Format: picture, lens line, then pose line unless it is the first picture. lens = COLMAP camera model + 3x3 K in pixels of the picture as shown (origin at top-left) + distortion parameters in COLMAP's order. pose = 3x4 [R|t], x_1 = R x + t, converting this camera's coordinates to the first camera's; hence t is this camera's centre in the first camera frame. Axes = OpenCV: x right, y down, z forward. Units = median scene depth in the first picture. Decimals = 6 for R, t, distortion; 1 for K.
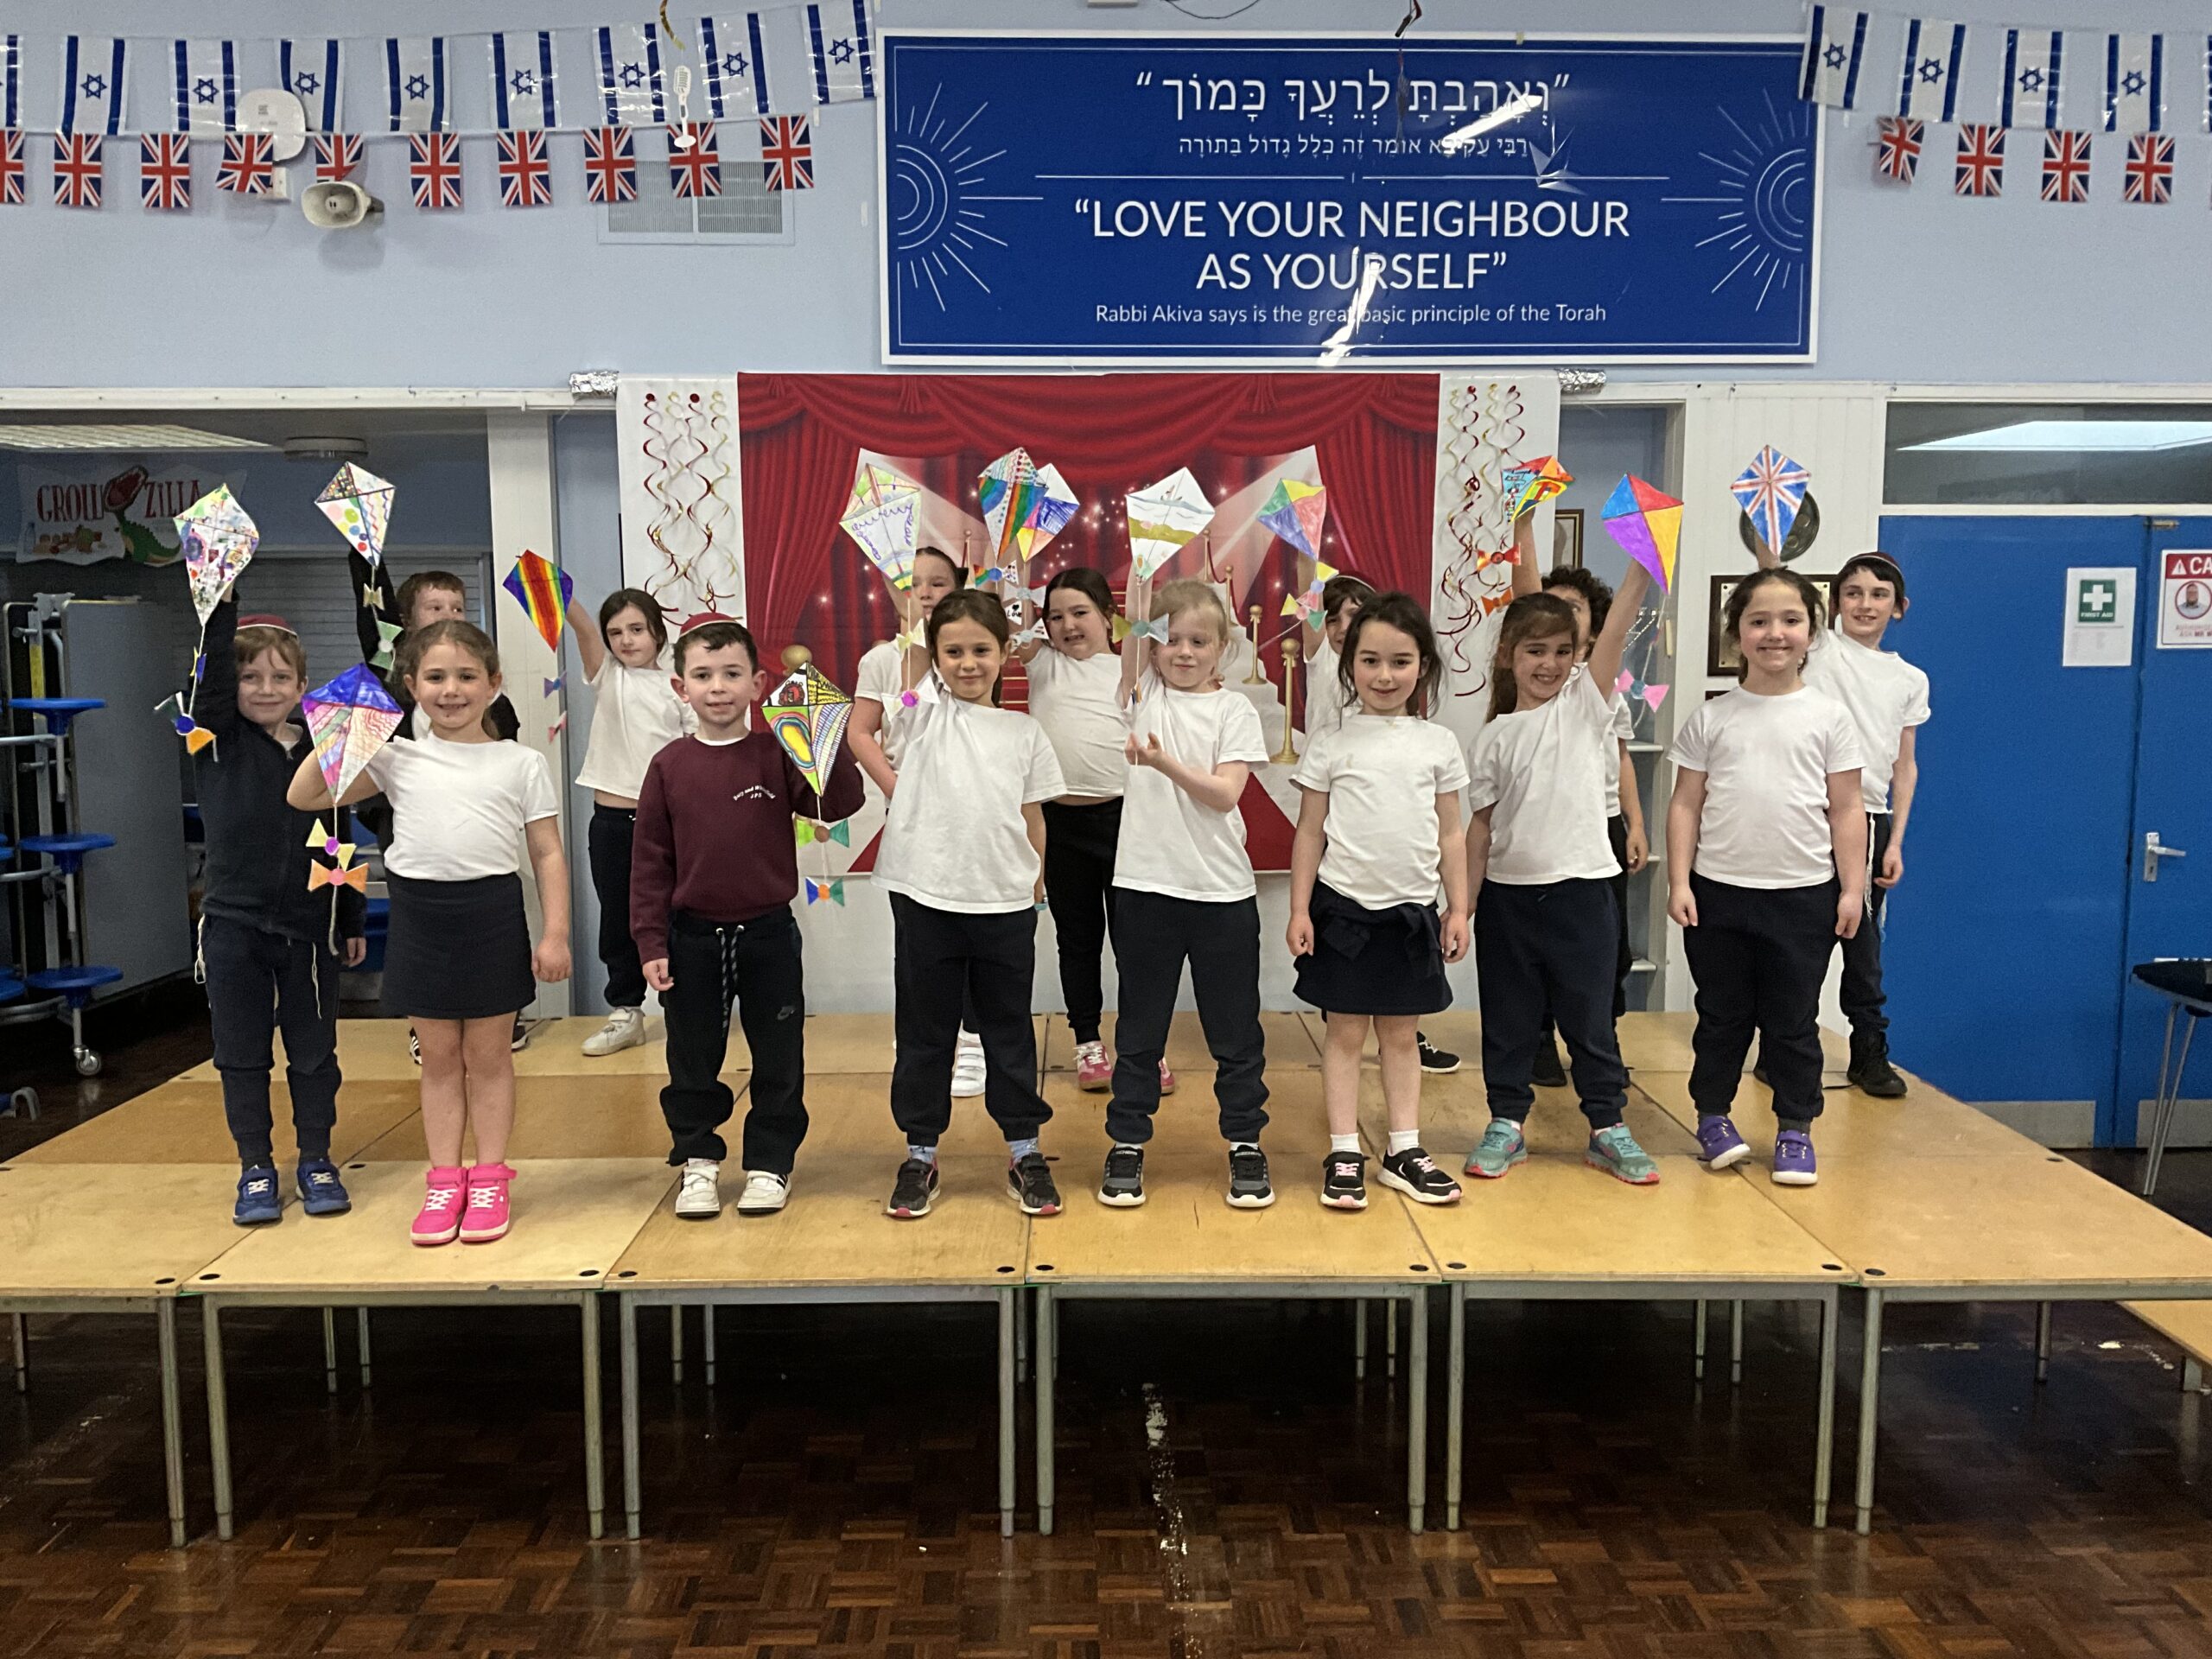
lens RADIAL K [[1831.8, 0, 1097.6], [0, 1831.8, 838.5], [0, 0, 1]] dist [0.073009, -0.127720]
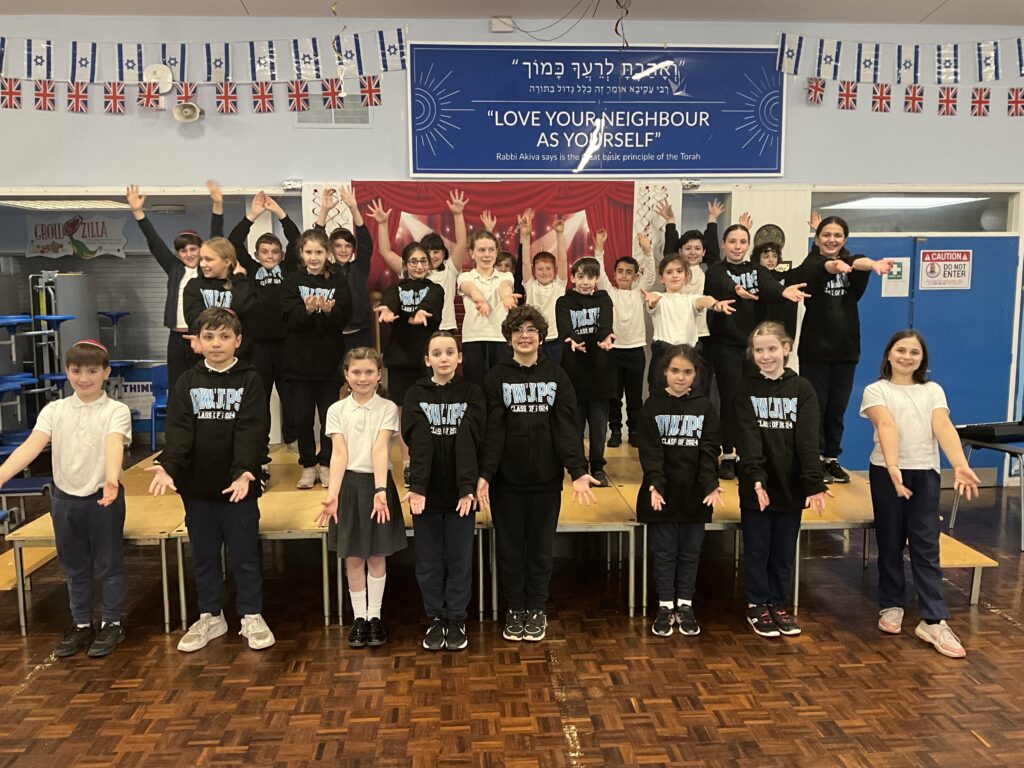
lens RADIAL K [[848.5, 0, 508.1], [0, 848.5, 388.7], [0, 0, 1]] dist [0.076115, -0.127858]
pose [[0.999105, -0.009937, 0.041105, -0.035546], [0.009532, 0.999904, 0.010026, 0.015551], [-0.041201, -0.009625, 0.999105, -0.149481]]
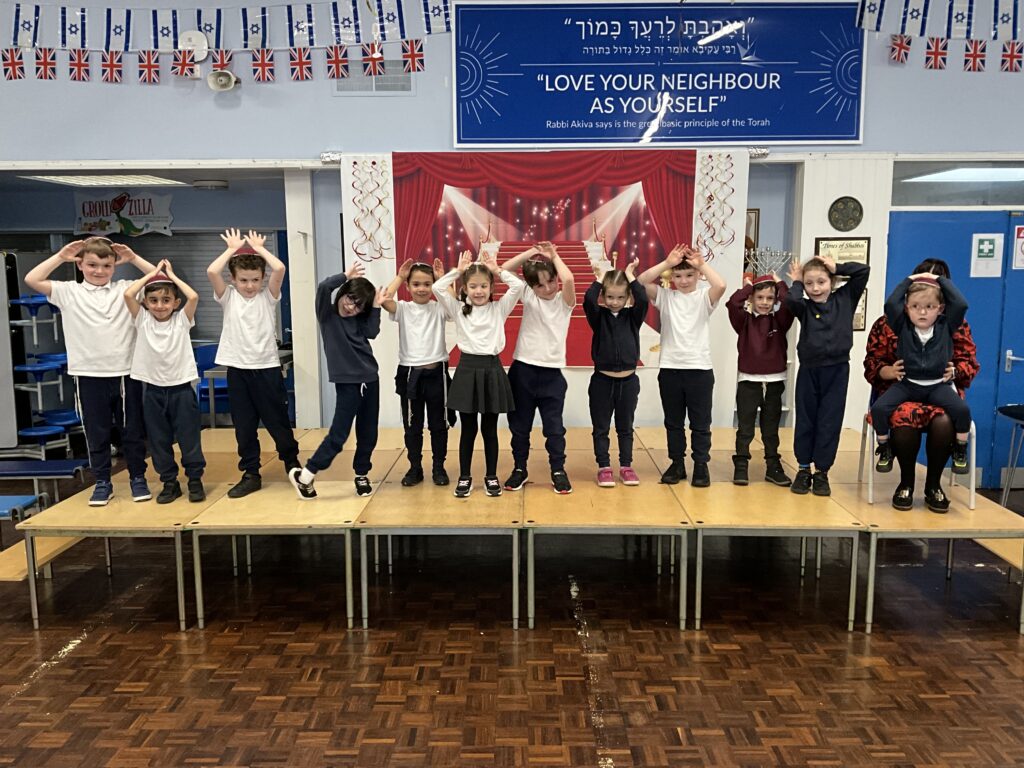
lens RADIAL K [[848.5, 0, 508.1], [0, 848.5, 388.7], [0, 0, 1]] dist [0.076115, -0.127858]
pose [[0.999505, 0.001624, -0.031418, -0.014663], [-0.000673, 0.999542, 0.030257, 0.013213], [0.031453, -0.030221, 0.999048, -0.080259]]
